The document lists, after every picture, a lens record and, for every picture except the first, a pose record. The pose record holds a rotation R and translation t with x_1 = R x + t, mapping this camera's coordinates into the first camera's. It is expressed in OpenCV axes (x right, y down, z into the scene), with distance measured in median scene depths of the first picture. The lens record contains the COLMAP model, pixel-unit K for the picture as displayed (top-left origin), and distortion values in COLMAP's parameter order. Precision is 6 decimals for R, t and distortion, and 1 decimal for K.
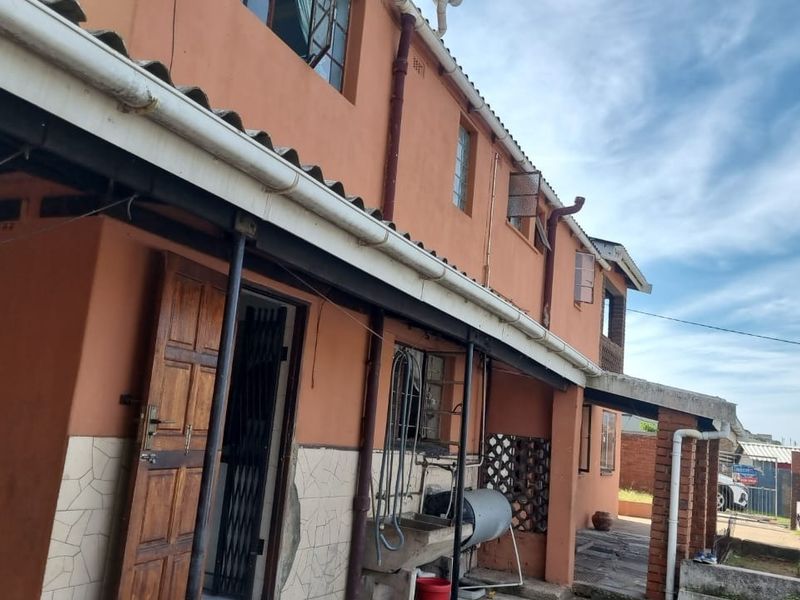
lens RADIAL K [[739.3, 0, 422.0], [0, 739.3, 309.8], [0, 0, 1]] dist [0.054239, -0.009534]
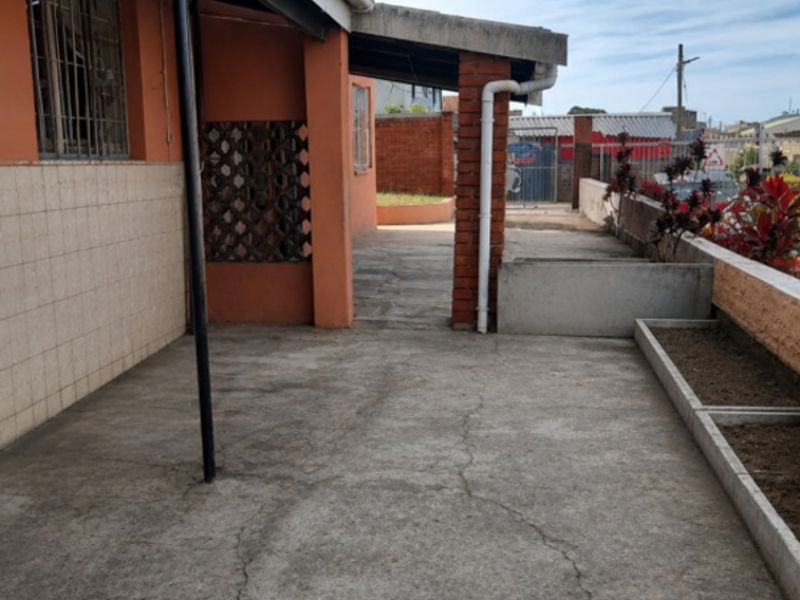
lens RADIAL K [[982.2, 0, 400.0], [0, 982.2, 300.0], [0, 0, 1]] dist [0.048471, 0.037247]
pose [[0.947795, -0.160274, 0.275674, -0.009069], [0.063722, 0.942268, 0.328741, 0.046485], [-0.312448, -0.294012, 0.903290, 0.157362]]
